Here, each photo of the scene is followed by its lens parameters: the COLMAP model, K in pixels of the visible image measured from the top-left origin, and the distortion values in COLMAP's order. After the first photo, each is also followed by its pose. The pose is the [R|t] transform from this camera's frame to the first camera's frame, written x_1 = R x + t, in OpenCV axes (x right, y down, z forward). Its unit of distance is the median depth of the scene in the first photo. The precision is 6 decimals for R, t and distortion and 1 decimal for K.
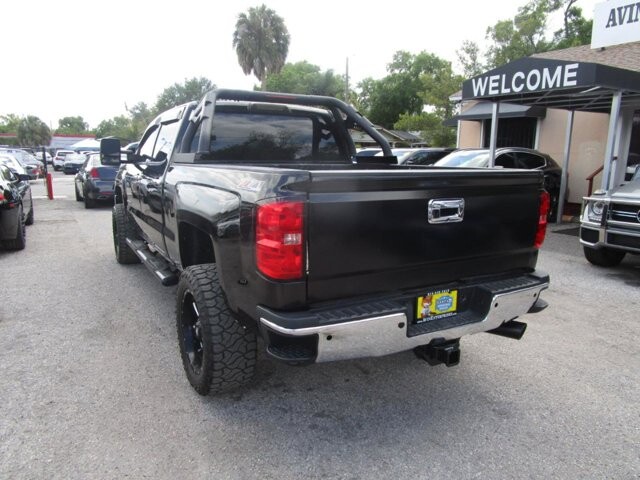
lens RADIAL K [[460.8, 0, 315.9], [0, 460.8, 238.5], [0, 0, 1]] dist [-0.005888, -0.000720]
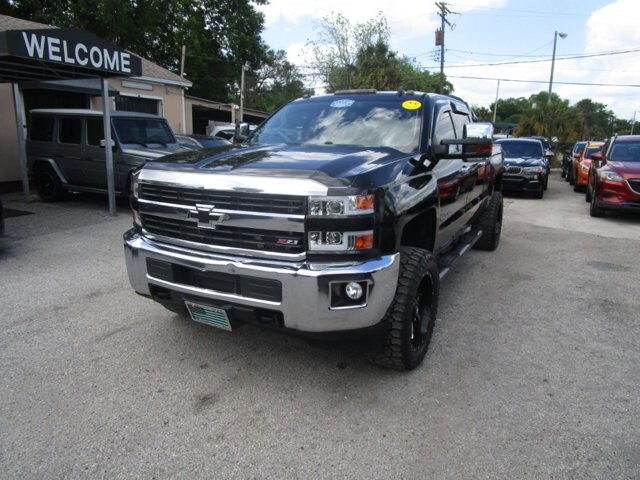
lens RADIAL K [[460.8, 0, 315.9], [0, 460.8, 238.5], [0, 0, 1]] dist [-0.005888, -0.000720]
pose [[-0.545323, -0.203640, 0.813114, -0.554194], [0.131390, 0.937284, 0.322856, -0.188551], [-0.827865, 0.282895, -0.484366, 0.966791]]
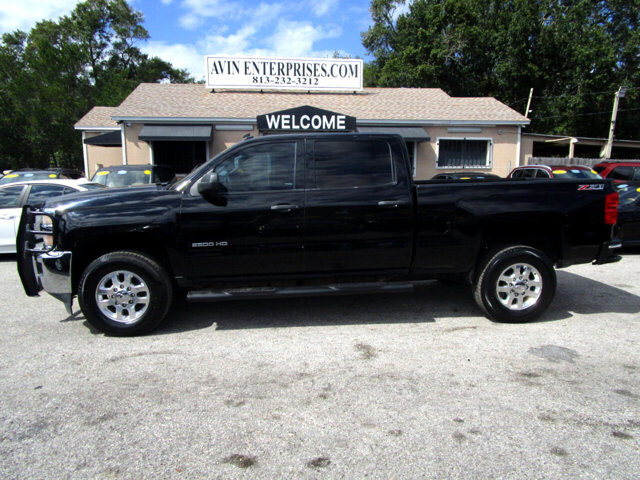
lens RADIAL K [[460.8, 0, 315.9], [0, 460.8, 238.5], [0, 0, 1]] dist [-0.005888, -0.000720]
pose [[0.434969, -0.145818, 0.888560, -0.742992], [0.175288, 0.981635, 0.075285, -0.067955], [-0.883219, 0.123007, 0.452541, 0.294172]]
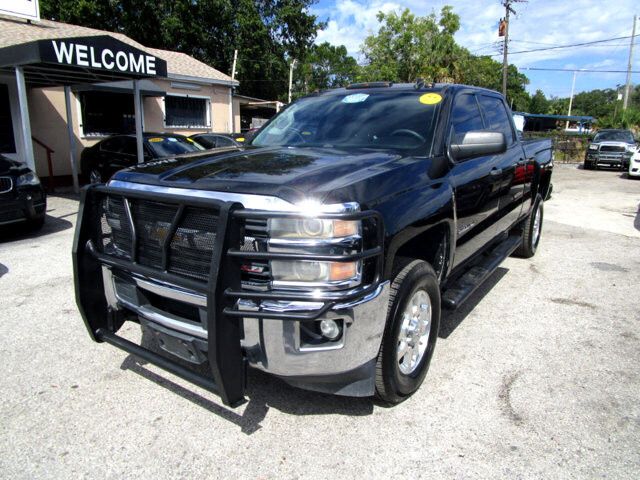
lens RADIAL K [[460.8, 0, 315.9], [0, 460.8, 238.5], [0, 0, 1]] dist [-0.005888, -0.000720]
pose [[-0.412799, -0.220775, 0.883660, -0.631847], [0.155604, 0.938822, 0.307247, -0.170686], [-0.897432, 0.264332, -0.353191, 0.872715]]
